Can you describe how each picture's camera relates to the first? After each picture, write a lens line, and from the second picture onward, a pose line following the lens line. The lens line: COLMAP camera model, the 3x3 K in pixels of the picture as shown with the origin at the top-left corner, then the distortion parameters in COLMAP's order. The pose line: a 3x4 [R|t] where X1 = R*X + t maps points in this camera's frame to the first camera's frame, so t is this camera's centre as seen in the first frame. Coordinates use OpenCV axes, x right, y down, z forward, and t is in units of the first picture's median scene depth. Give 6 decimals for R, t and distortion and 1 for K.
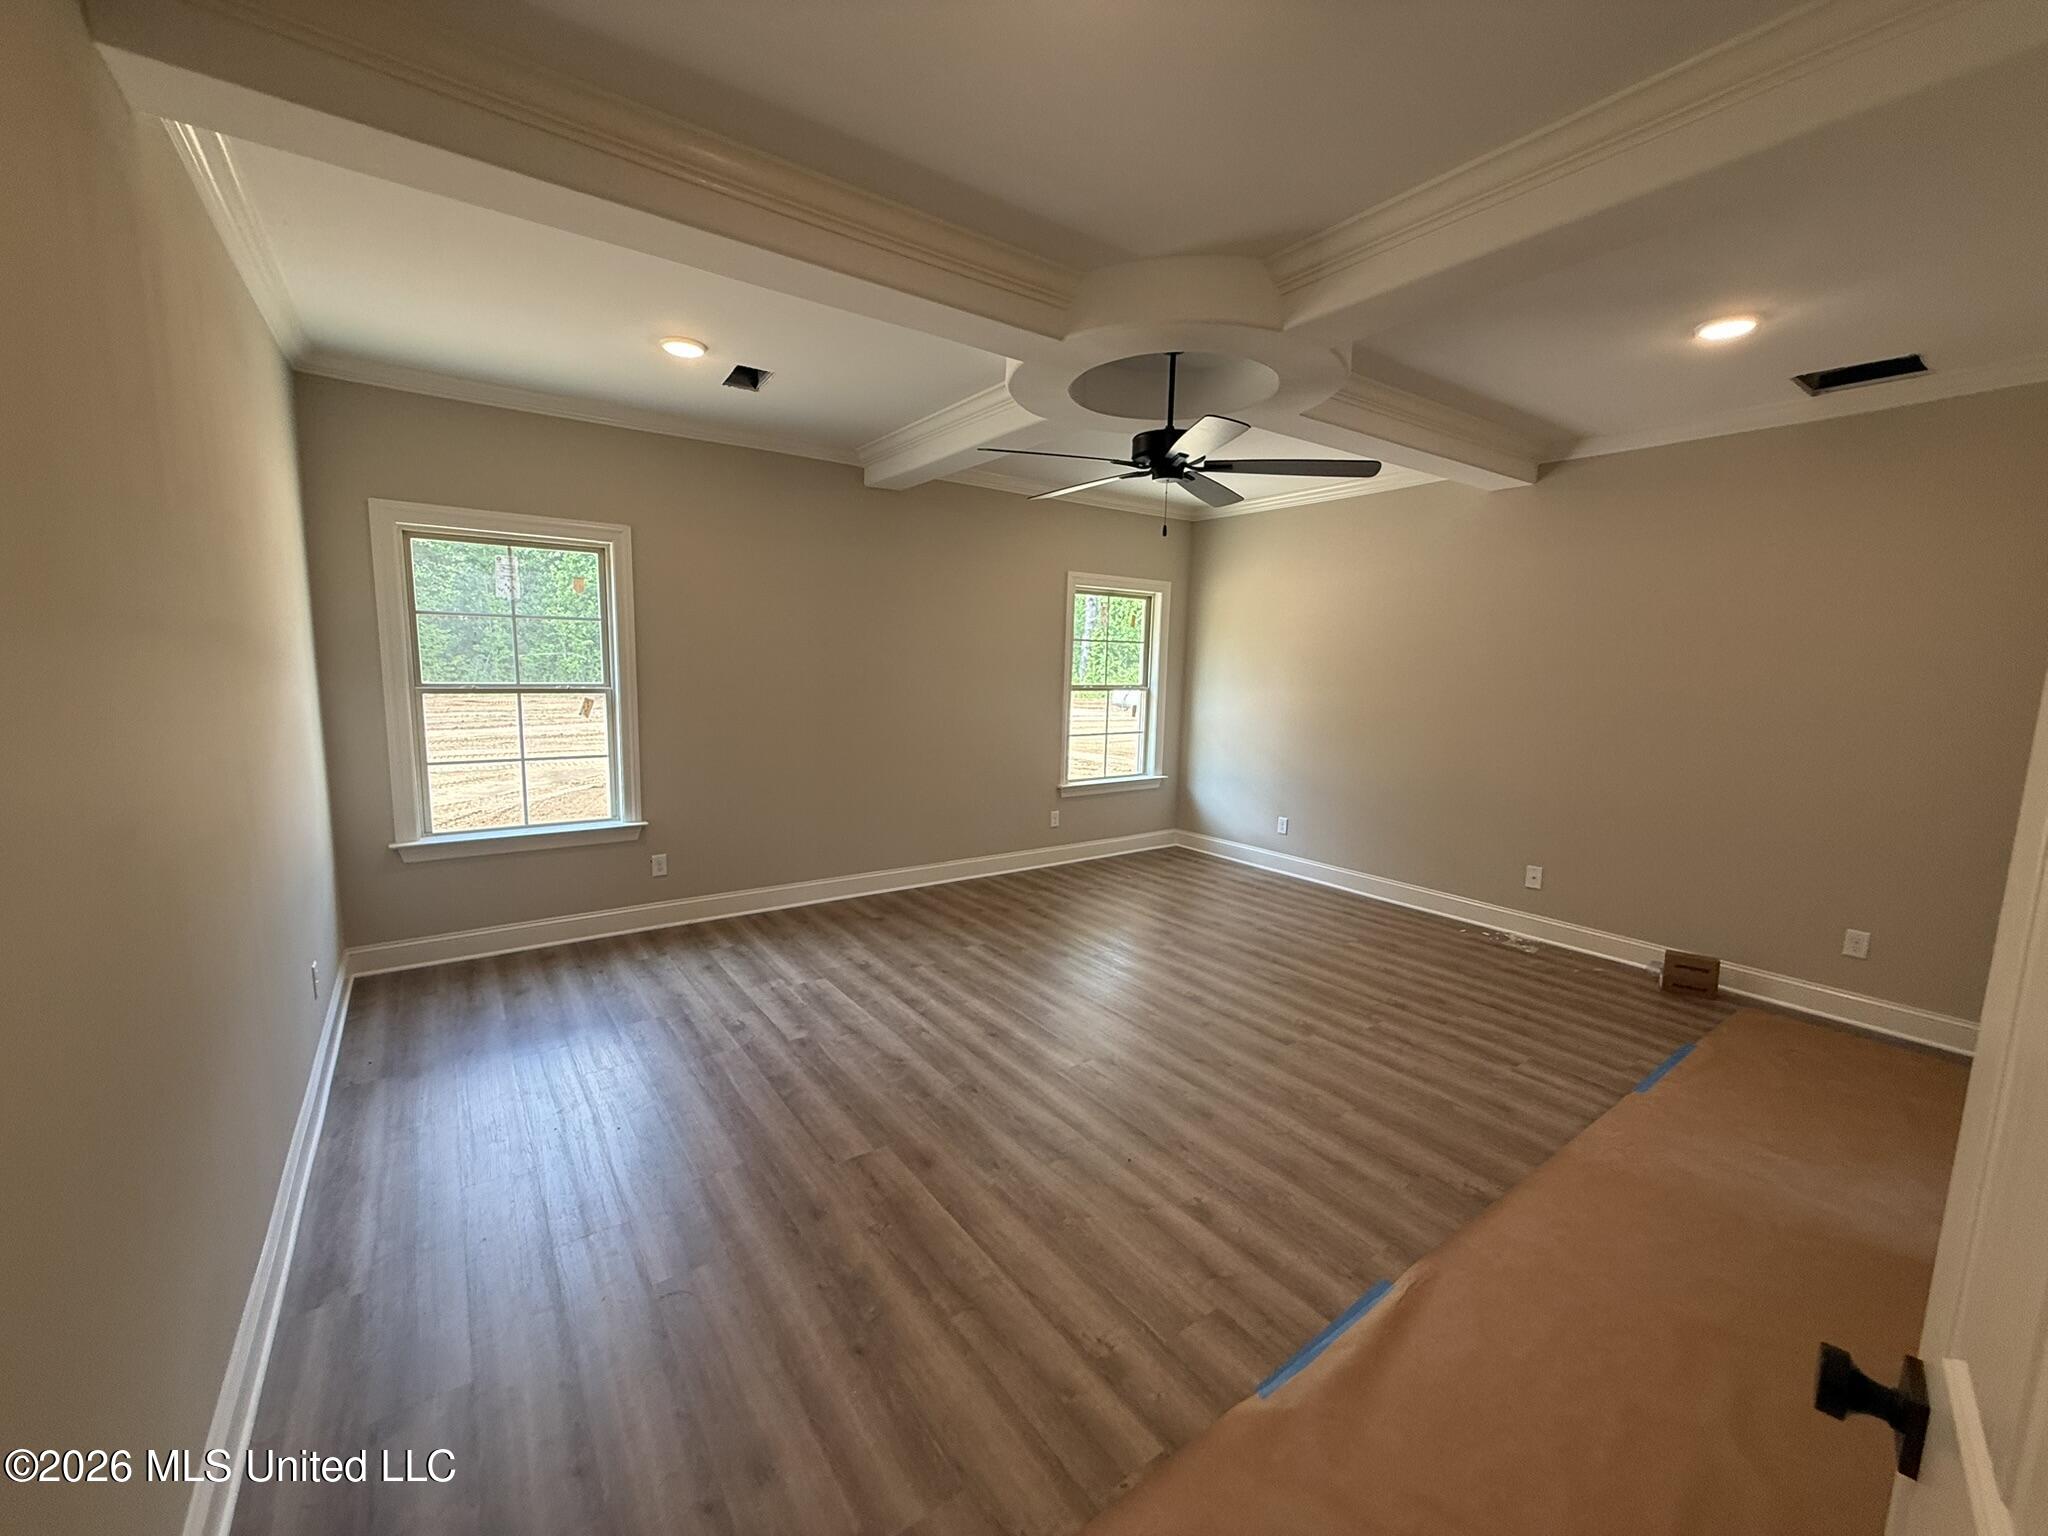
lens RADIAL K [[815.2, 0, 1019.7], [0, 815.2, 771.7], [0, 0, 1]] dist [-0.001257, -0.000094]
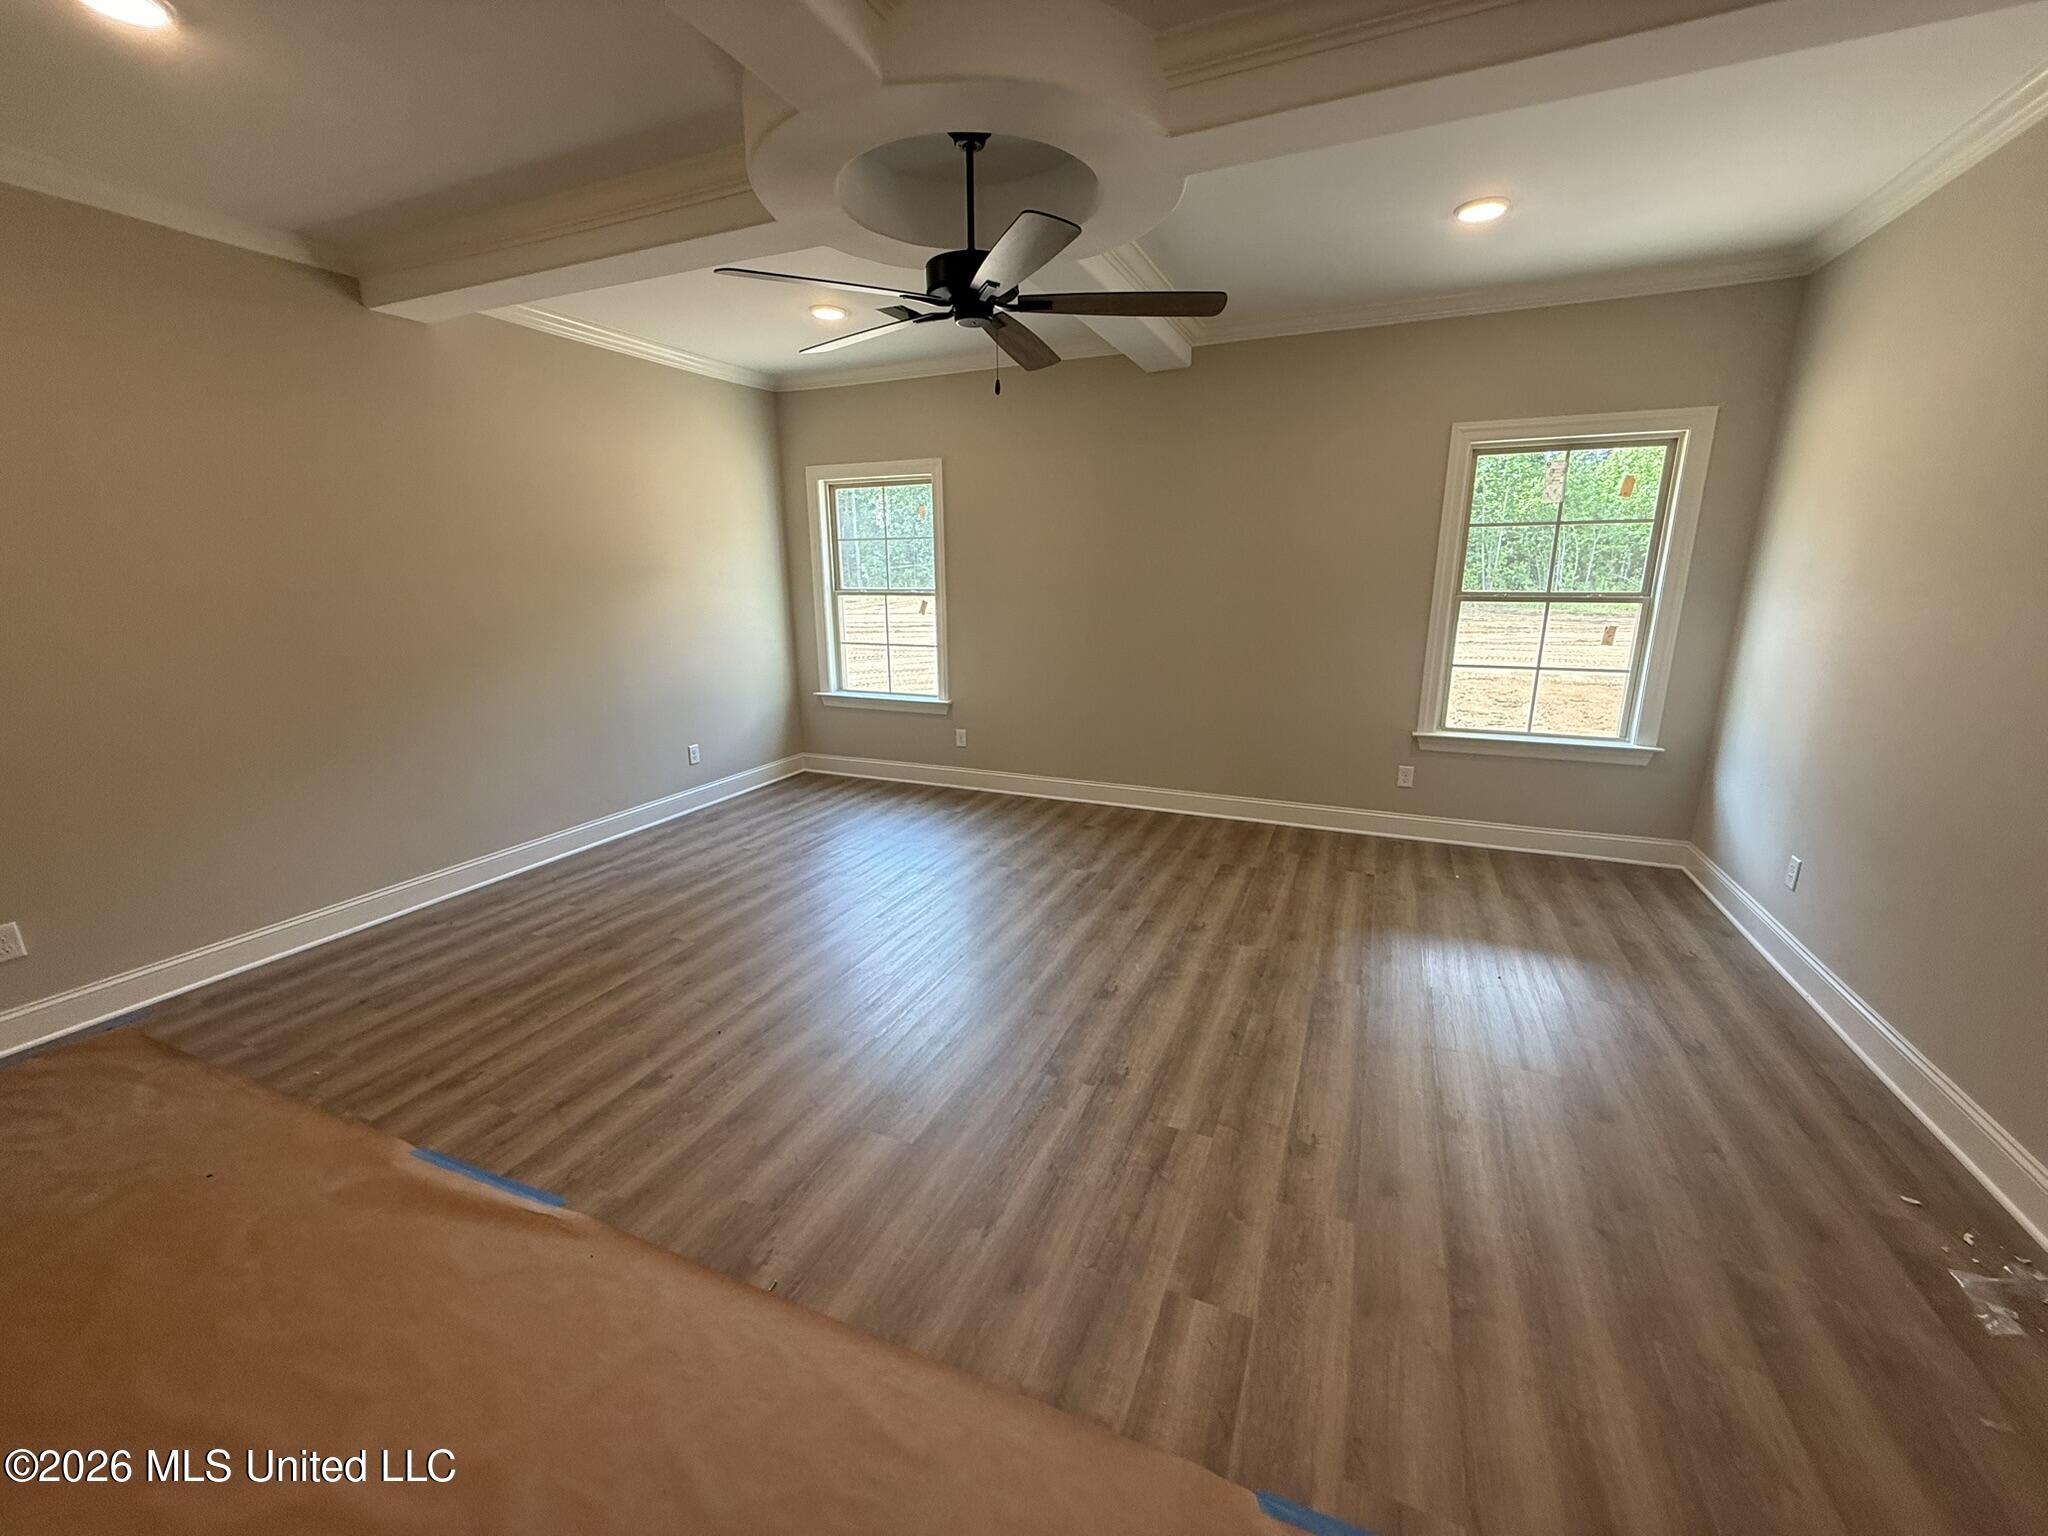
lens RADIAL K [[815.2, 0, 1023.8], [0, 815.2, 768.6], [0, 0, 1]] dist [-0.001257, -0.000094]
pose [[0.515390, 0.181867, -0.837435, 0.683008], [-0.097130, 0.983321, 0.153772, -0.040955], [0.851433, 0.002087, 0.524459, 0.449391]]
